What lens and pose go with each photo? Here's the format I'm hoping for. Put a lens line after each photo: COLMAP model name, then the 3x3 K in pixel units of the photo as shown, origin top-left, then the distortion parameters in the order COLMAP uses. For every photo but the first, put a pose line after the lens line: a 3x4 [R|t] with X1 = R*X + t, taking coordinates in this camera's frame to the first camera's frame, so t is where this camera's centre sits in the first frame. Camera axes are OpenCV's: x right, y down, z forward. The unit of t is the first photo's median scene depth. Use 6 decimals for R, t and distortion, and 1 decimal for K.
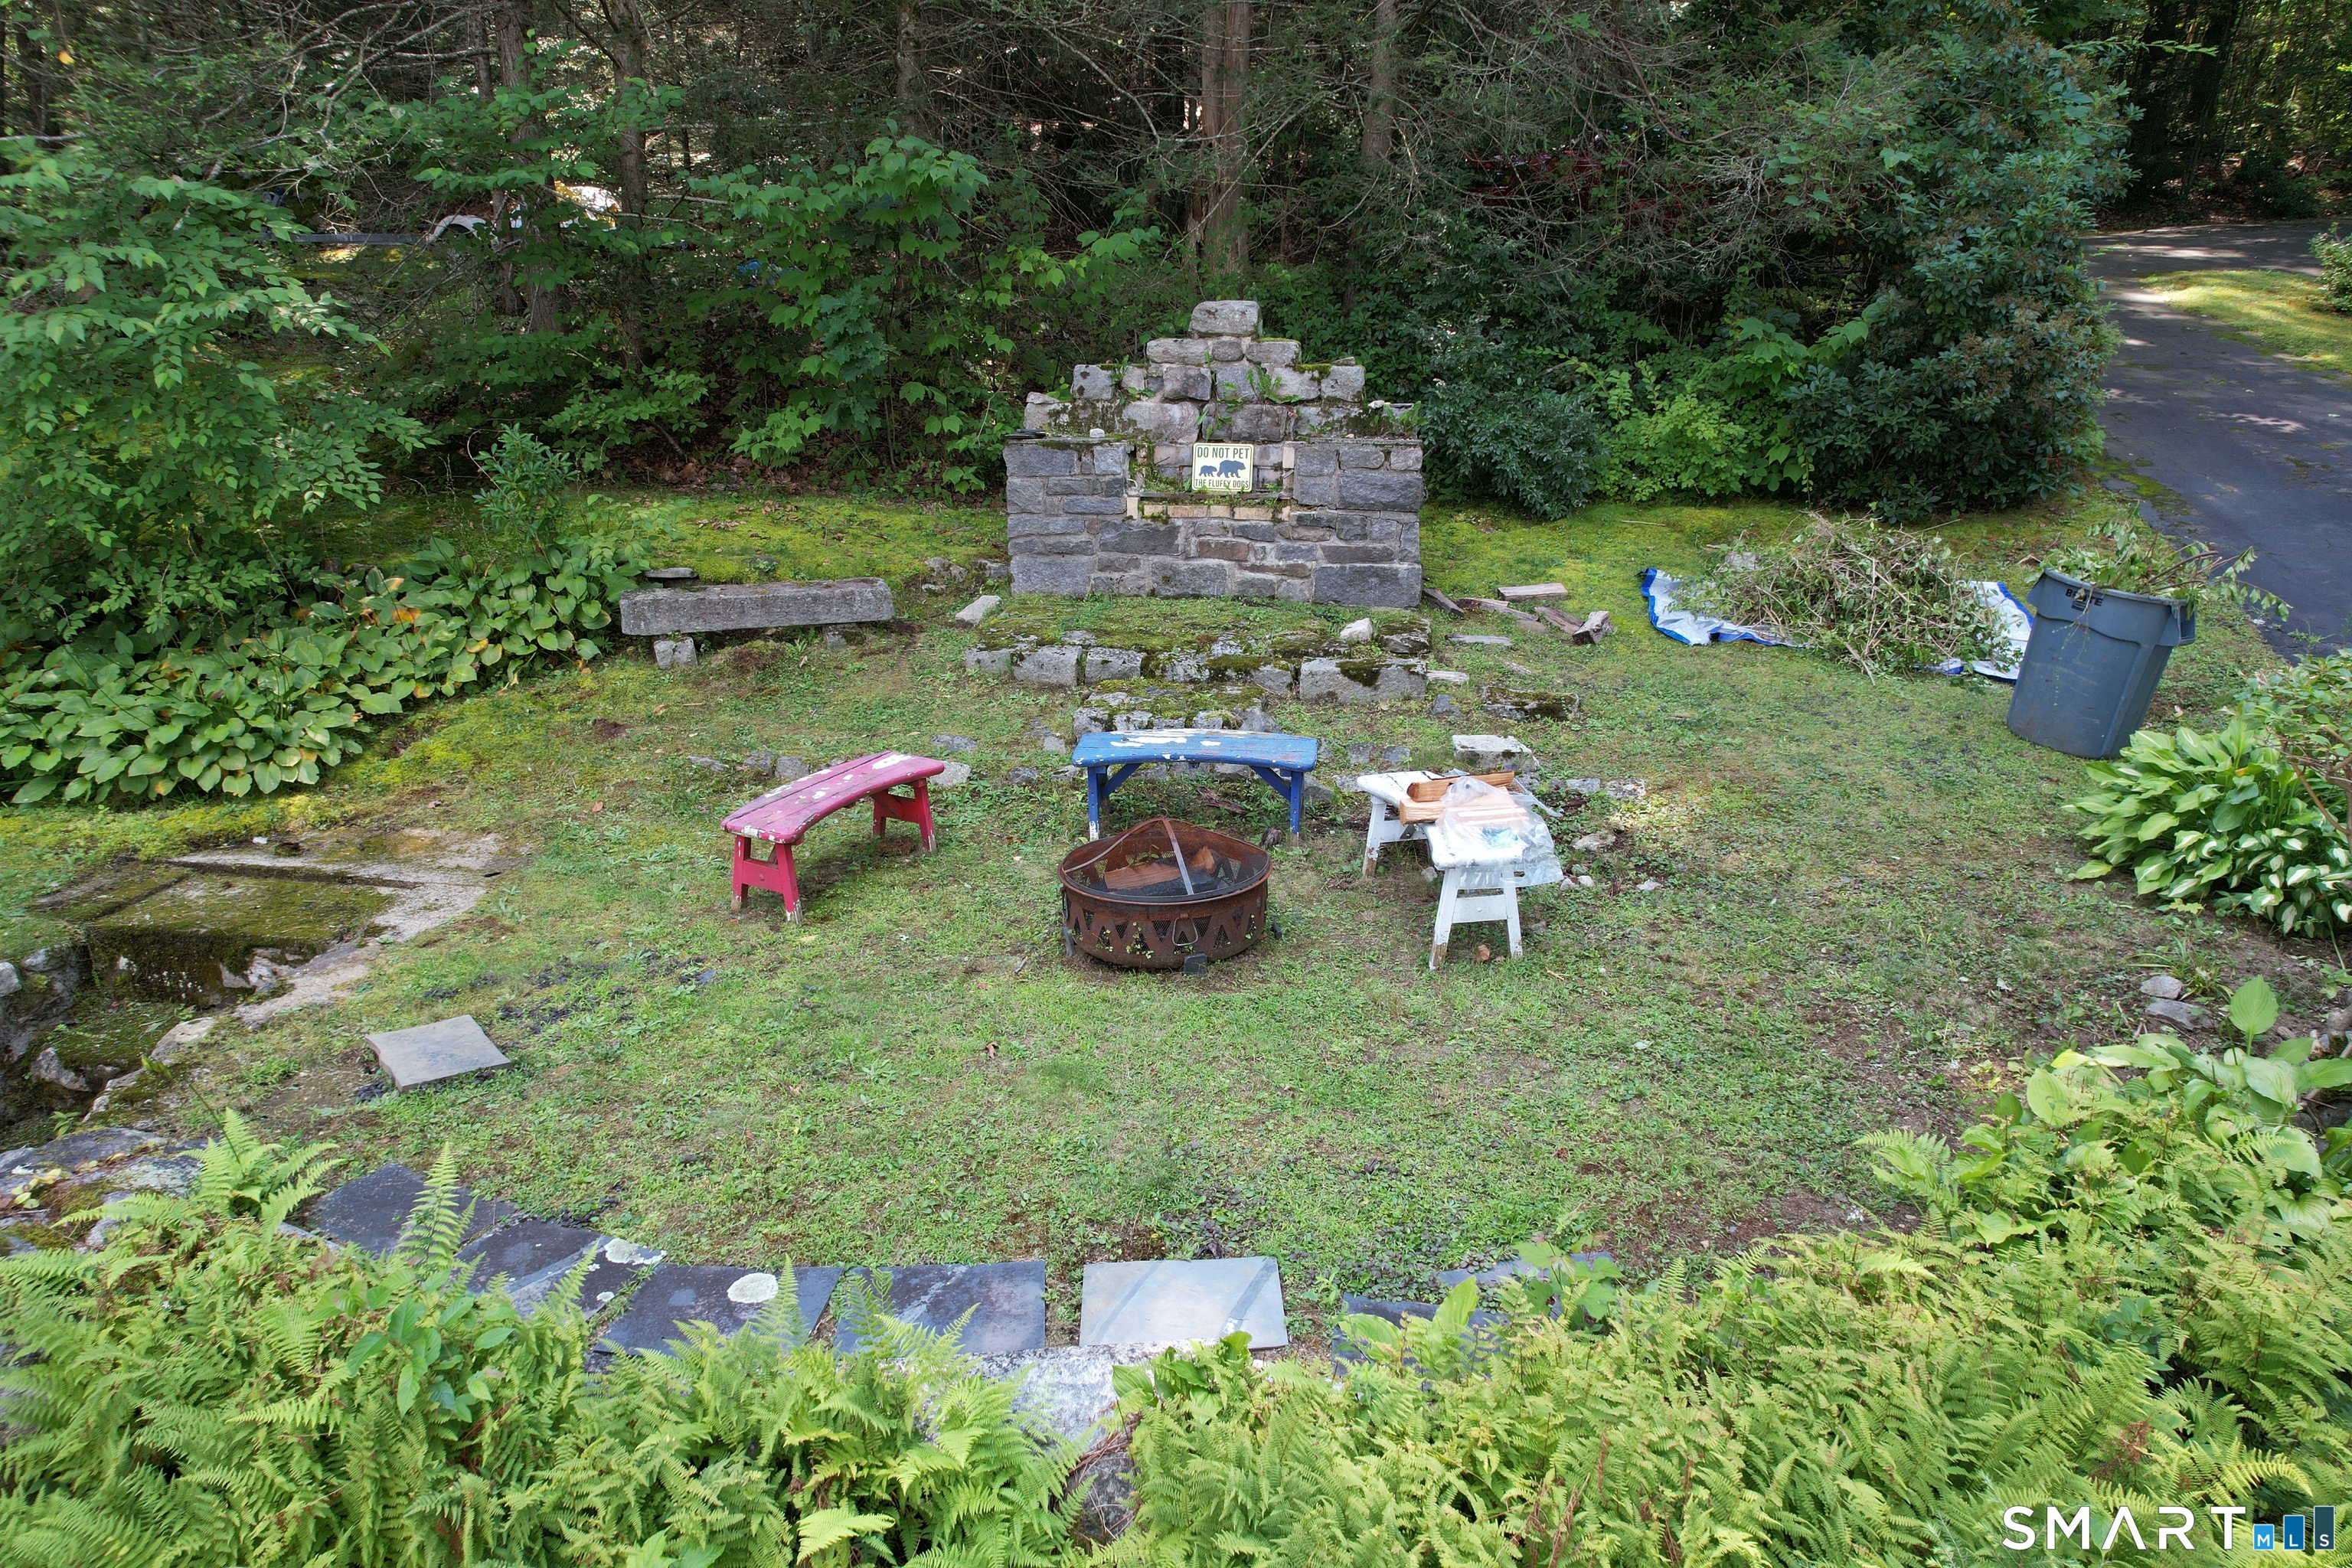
lens RADIAL K [[1488.6, 0, 1161.8], [0, 1488.6, 779.2], [0, 0, 1]] dist [-0.072142, 0.075734]
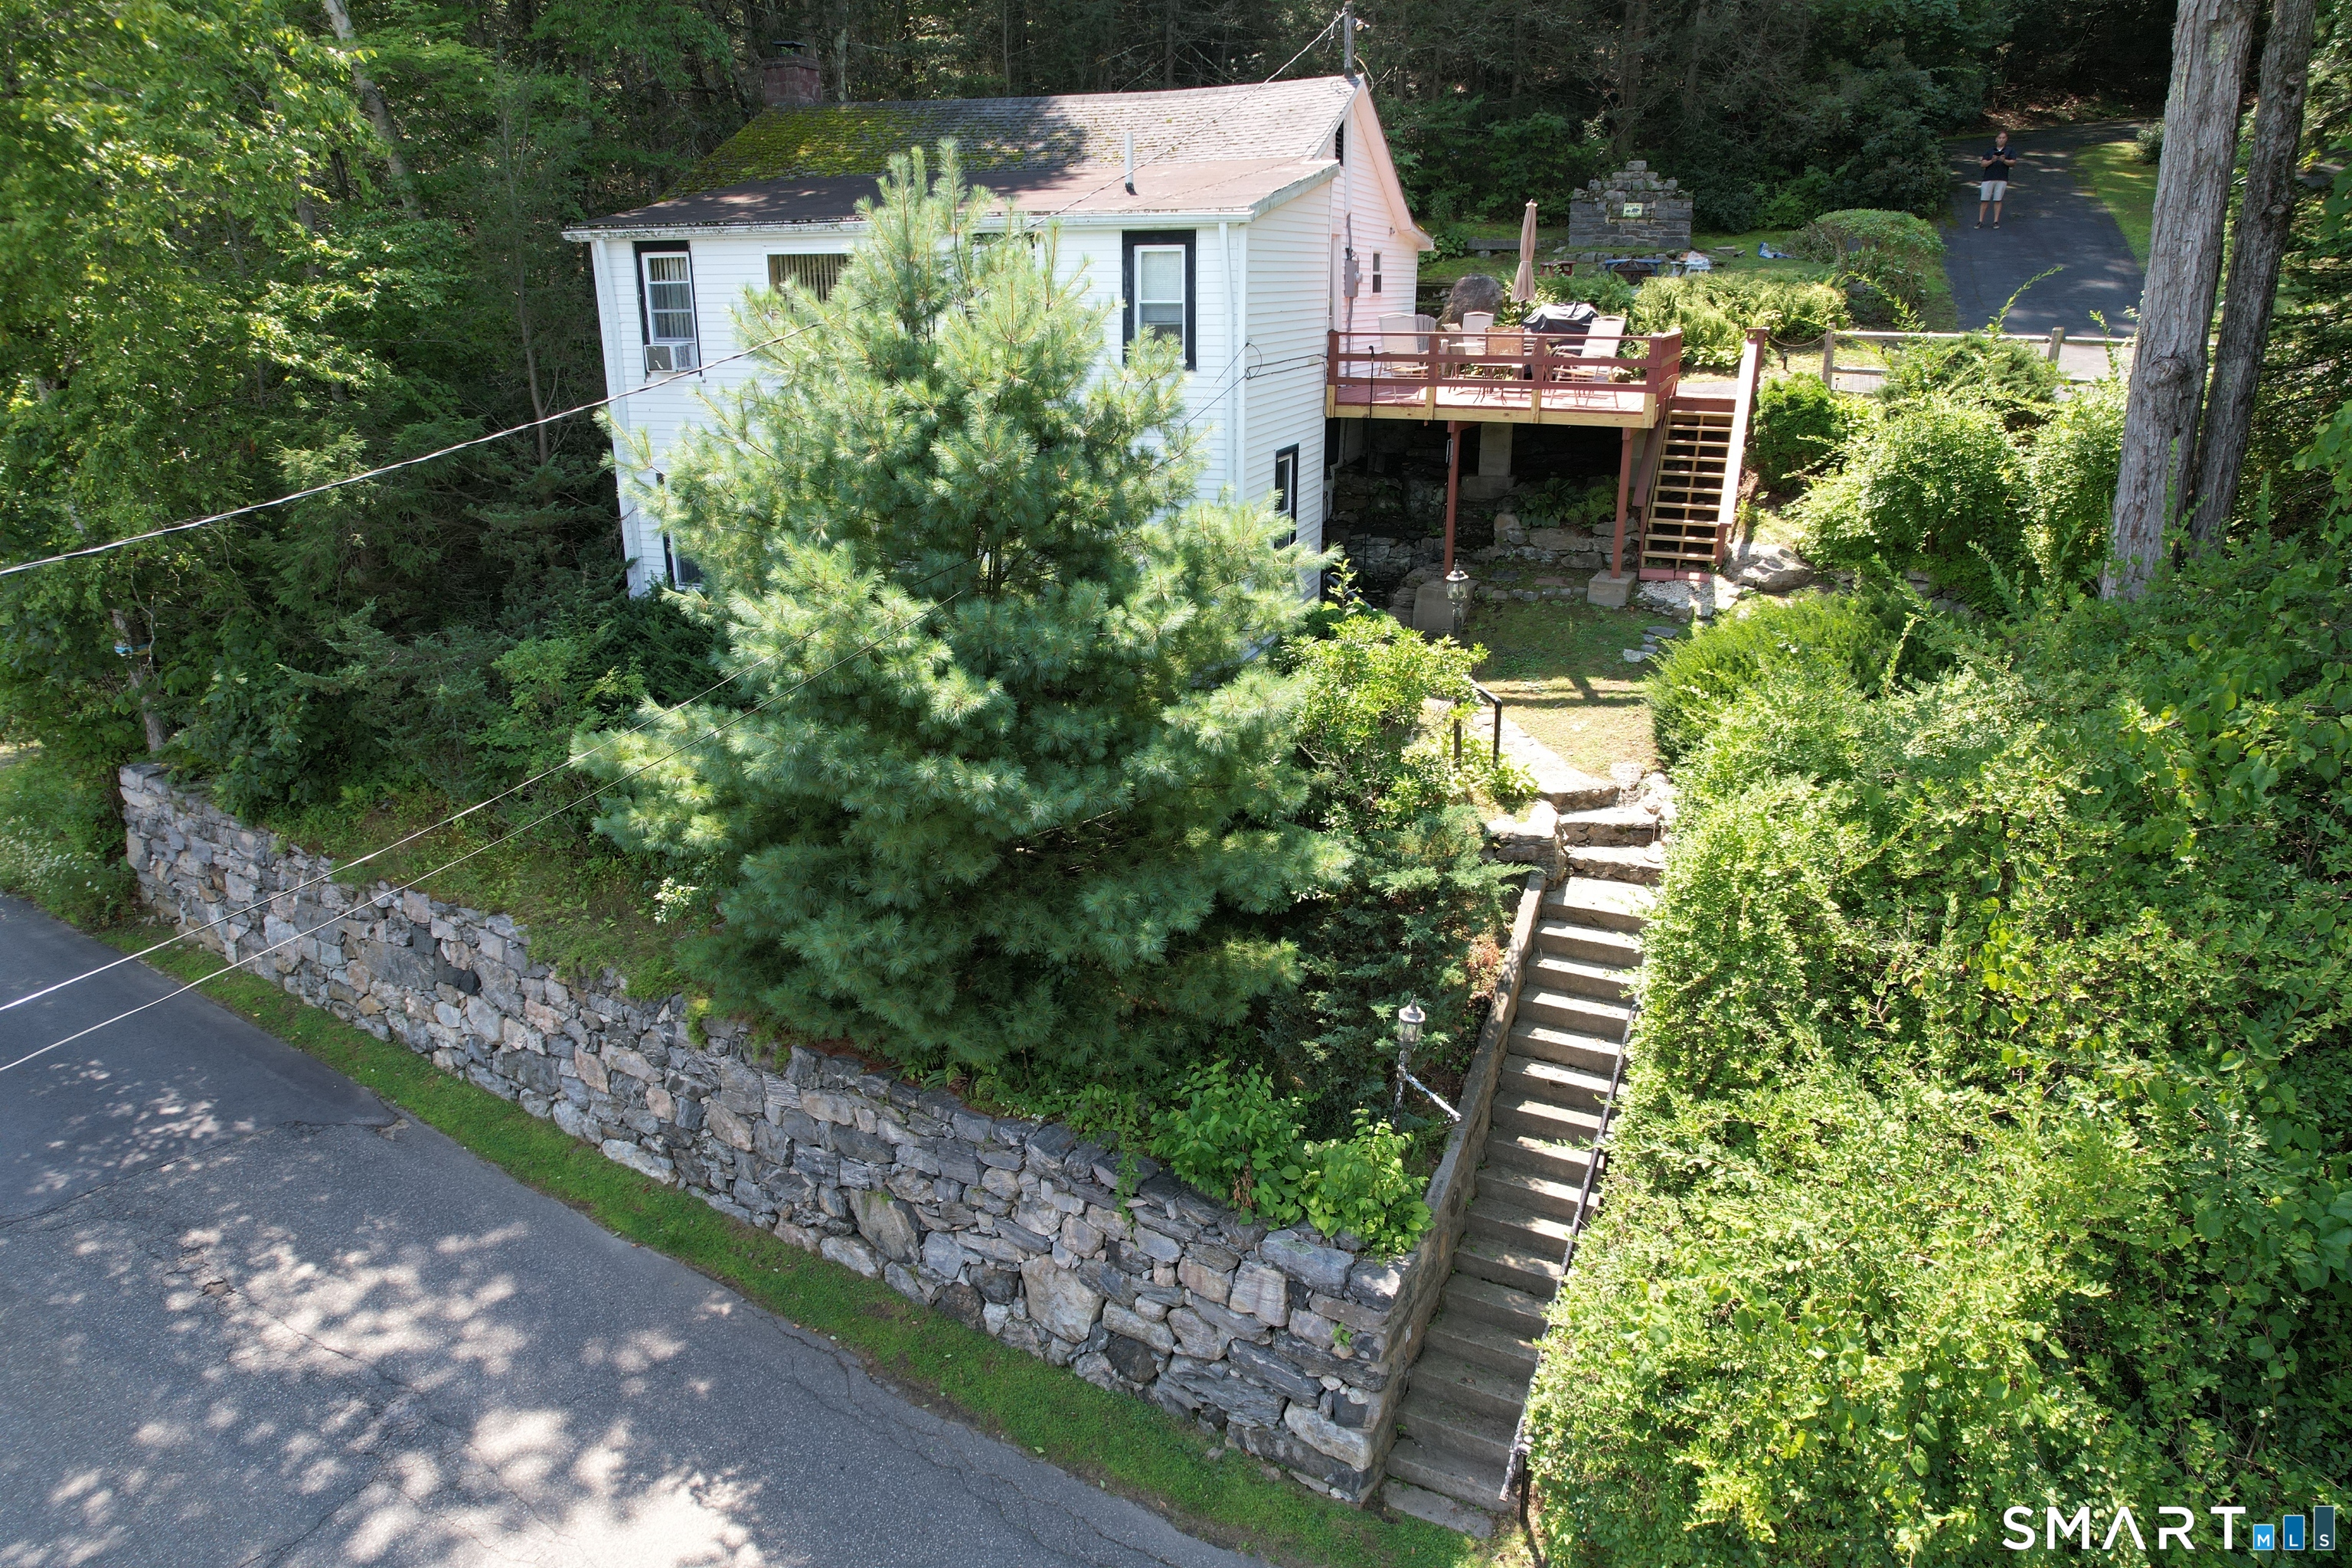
lens RADIAL K [[1488.6, 0, 1161.8], [0, 1488.6, 779.2], [0, 0, 1]] dist [-0.072142, 0.075734]
pose [[0.984224, 0.060515, -0.166257, -0.385141], [-0.048027, 0.995785, 0.078132, 0.884691], [0.170284, -0.068915, 0.982982, -2.608860]]
